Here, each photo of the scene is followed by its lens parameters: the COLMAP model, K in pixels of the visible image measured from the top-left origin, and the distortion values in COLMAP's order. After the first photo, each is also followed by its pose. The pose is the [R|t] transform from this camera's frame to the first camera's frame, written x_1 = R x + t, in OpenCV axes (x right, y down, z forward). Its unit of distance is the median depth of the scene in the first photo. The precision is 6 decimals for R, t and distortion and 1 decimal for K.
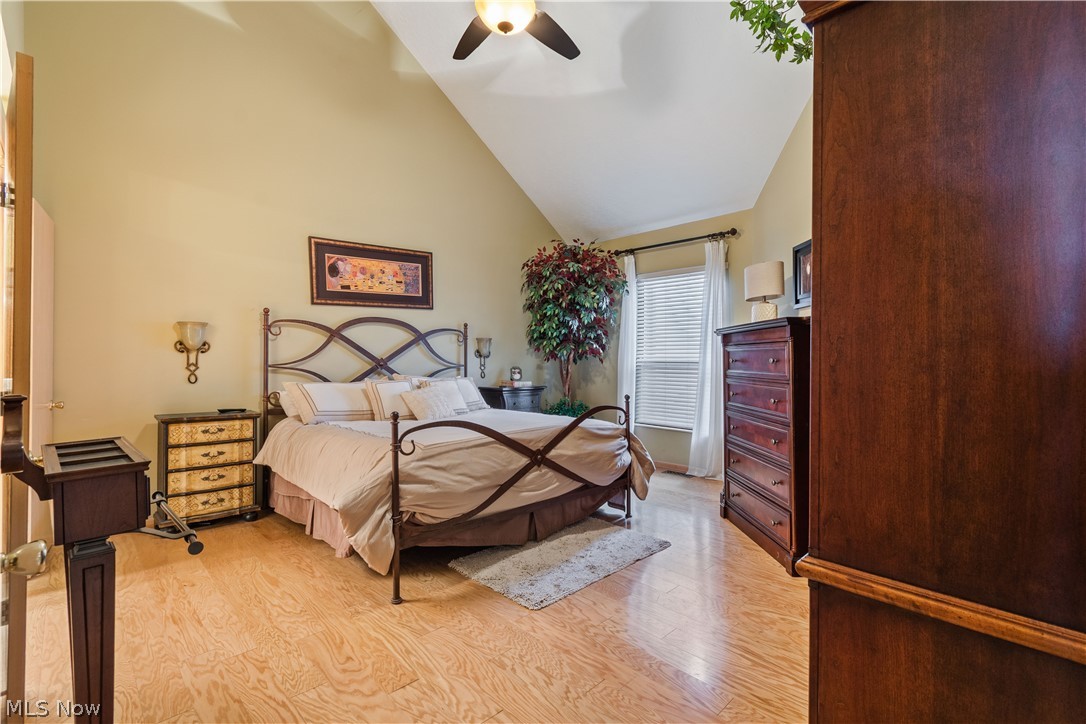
lens RADIAL K [[486.5, 0, 543.0], [0, 486.5, 362.0], [0, 0, 1]] dist [0.000829, -0.000012]
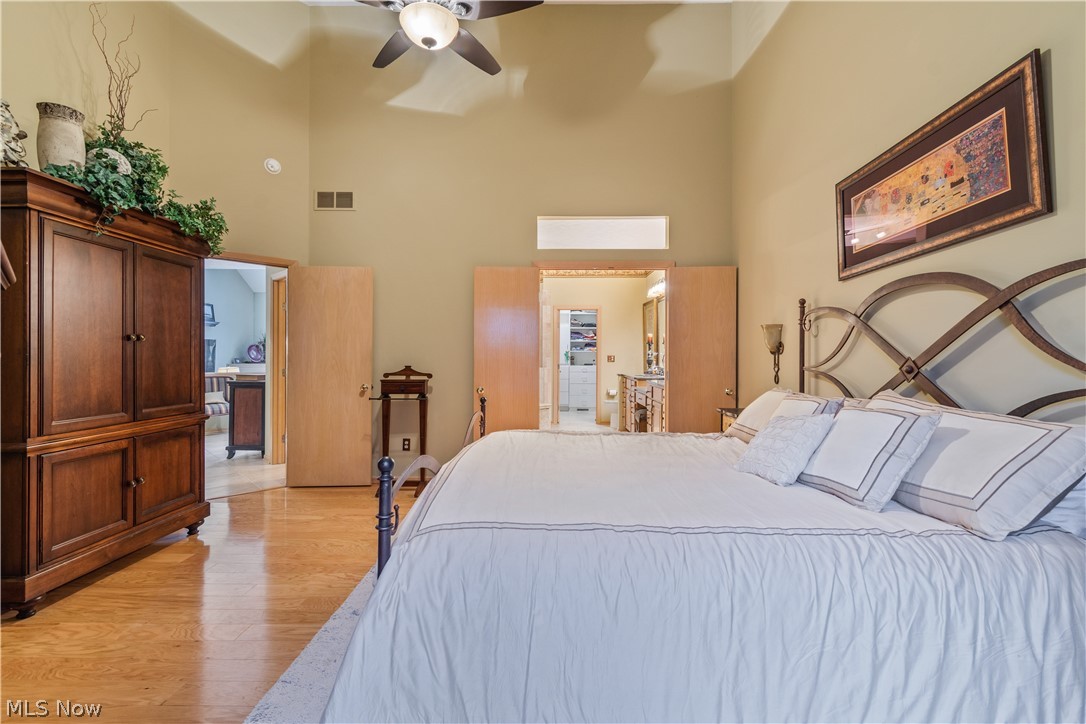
lens RADIAL K [[486.5, 0, 543.0], [0, 486.5, 362.0], [0, 0, 1]] dist [0.000829, -0.000012]
pose [[-0.705154, -0.001446, -0.709053, 0.283115], [-0.012950, 0.999857, 0.010840, -0.005455], [0.708936, 0.016826, -0.705072, 1.101415]]
